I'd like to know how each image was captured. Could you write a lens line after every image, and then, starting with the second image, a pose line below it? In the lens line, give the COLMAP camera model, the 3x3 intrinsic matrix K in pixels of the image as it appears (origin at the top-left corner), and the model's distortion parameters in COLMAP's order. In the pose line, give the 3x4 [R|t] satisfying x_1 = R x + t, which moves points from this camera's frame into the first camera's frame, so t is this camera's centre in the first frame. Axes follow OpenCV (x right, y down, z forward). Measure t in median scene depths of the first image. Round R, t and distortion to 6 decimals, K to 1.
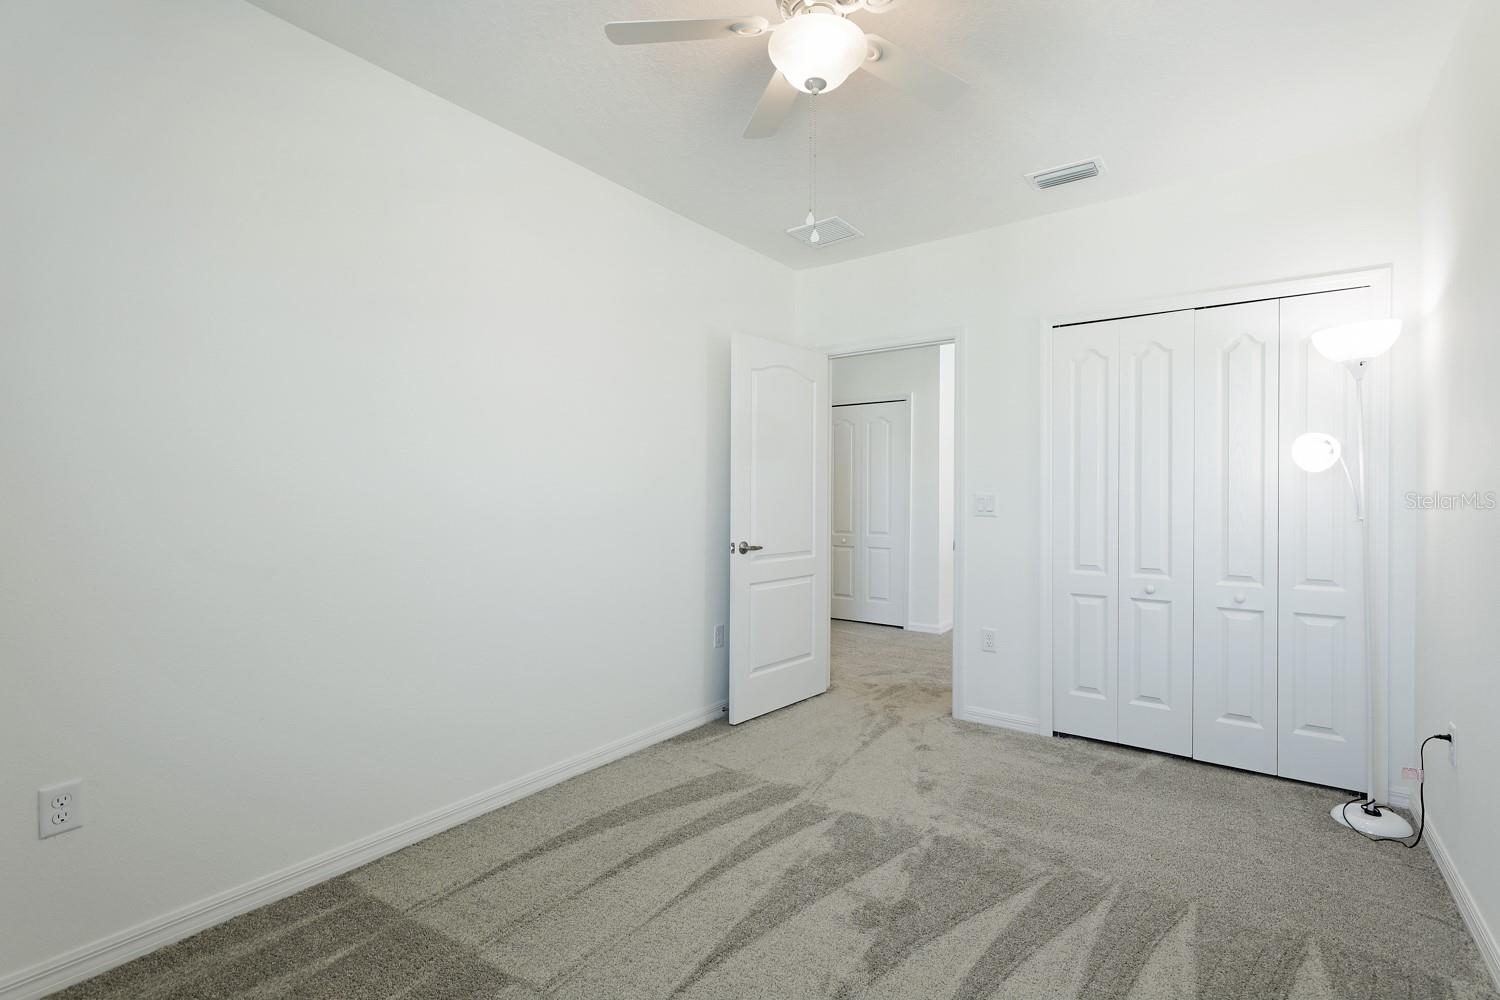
lens RADIAL K [[668.4, 0, 750.0], [0, 668.4, 500.0], [0, 0, 1]] dist [0.000192, 0.000169]
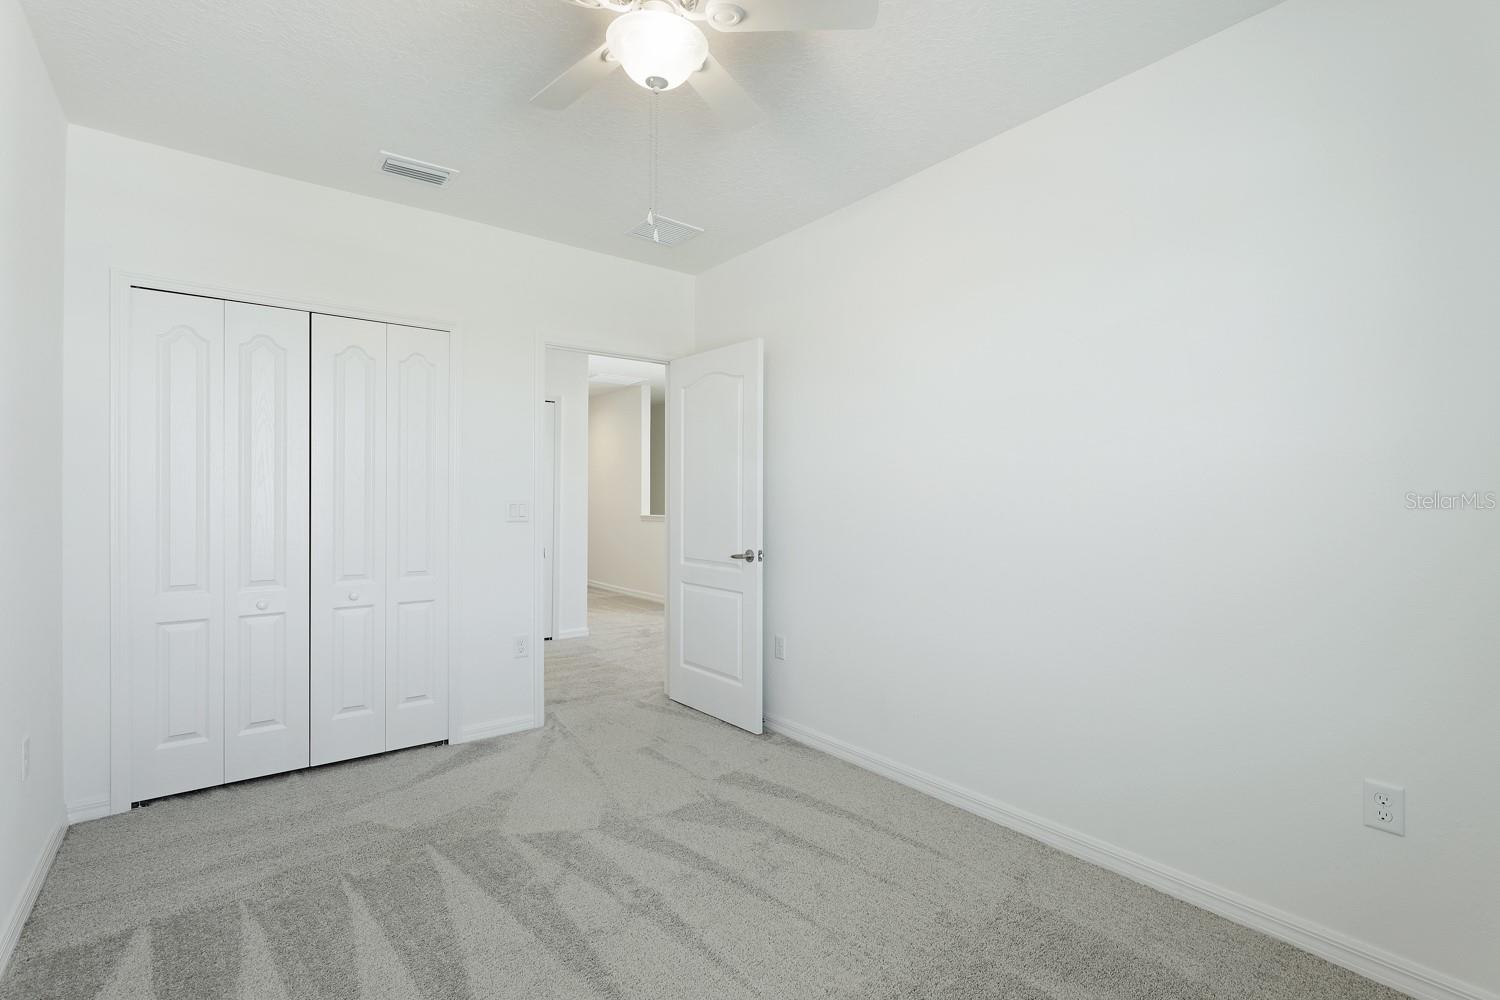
lens RADIAL K [[699.4, 0, 746.8], [0, 699.4, 499.5], [0, 0, 1]] dist [-0.006654, 0.000241]
pose [[0.266544, -0.003181, 0.963818, -0.172253], [0.007079, 0.999974, 0.001343, -0.003021], [-0.963797, 0.006465, 0.266559, 0.123479]]
